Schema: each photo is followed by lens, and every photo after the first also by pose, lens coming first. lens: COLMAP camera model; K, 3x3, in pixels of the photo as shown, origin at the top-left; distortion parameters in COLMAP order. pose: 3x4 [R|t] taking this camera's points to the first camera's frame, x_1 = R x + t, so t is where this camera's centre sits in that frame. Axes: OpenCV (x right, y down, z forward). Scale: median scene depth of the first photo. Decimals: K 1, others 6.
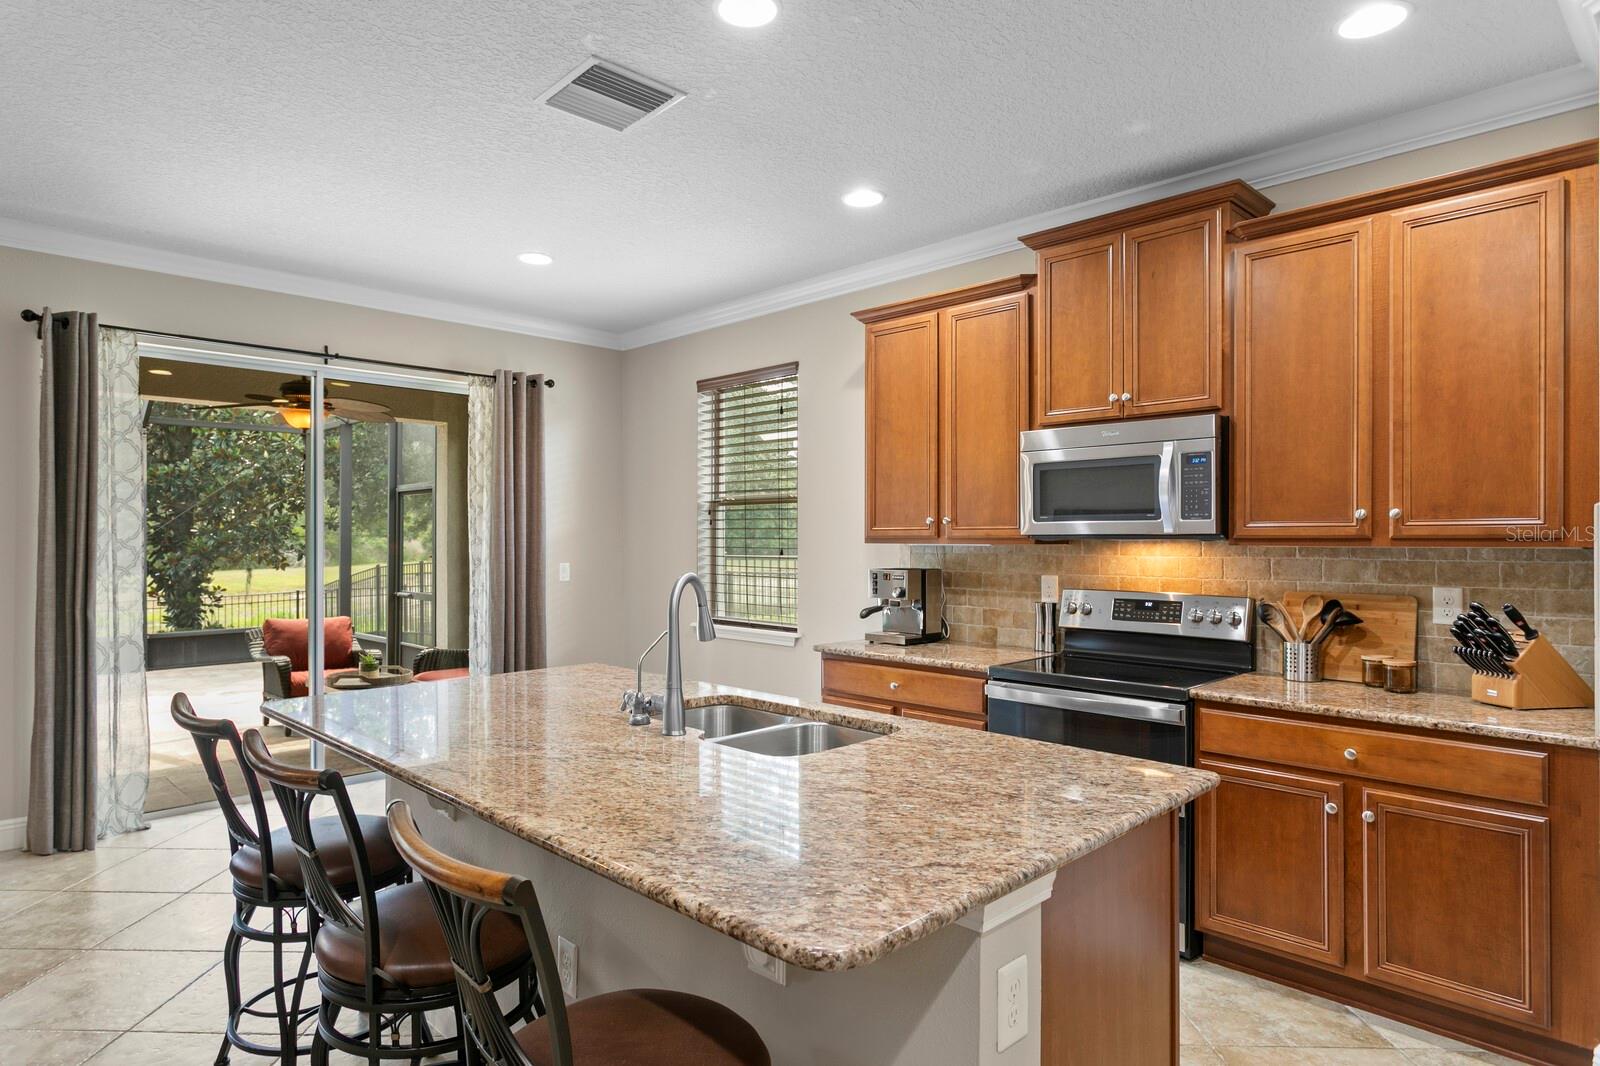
lens RADIAL K [[926.7, 0, 801.4], [0, 926.7, 536.2], [0, 0, 1]] dist [-0.001619, 0.002095]
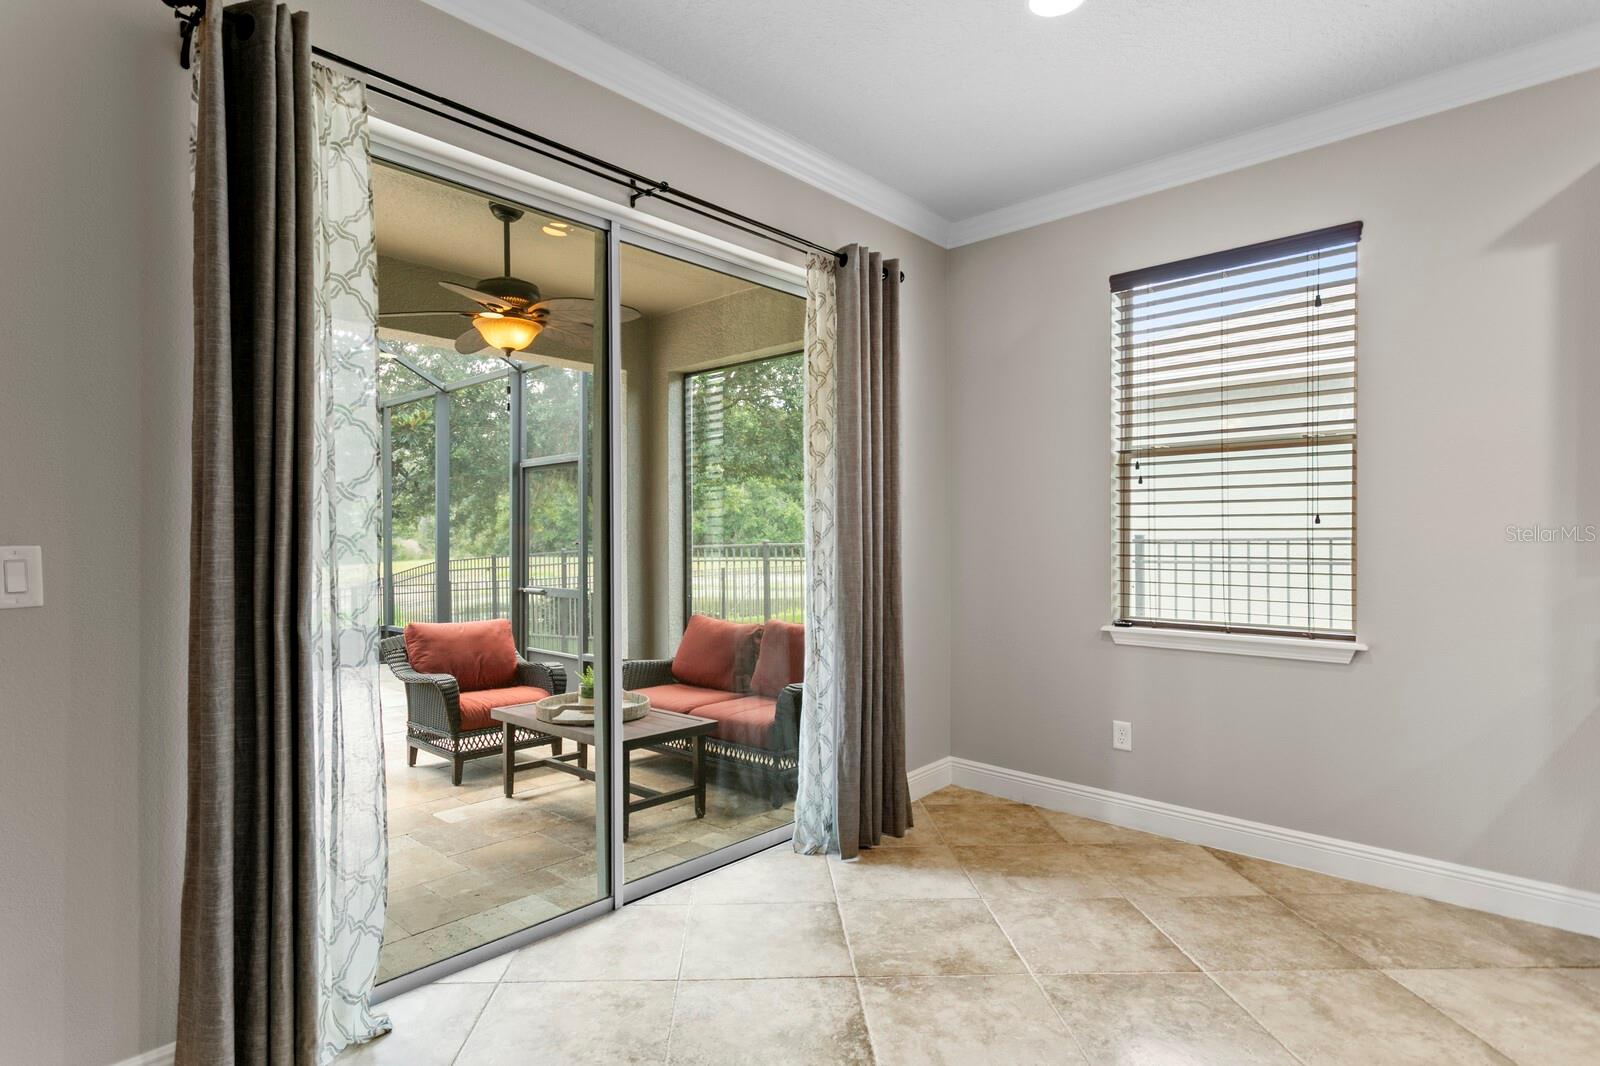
lens RADIAL K [[824.3, 0, 797.4], [0, 824.3, 539.9], [0, 0, 1]] dist [0.004679, -0.000416]
pose [[0.998081, -0.004804, 0.061734, -0.421929], [0.004583, 0.999983, 0.003721, 0.028774], [-0.061751, -0.003431, 0.998086, 0.434610]]
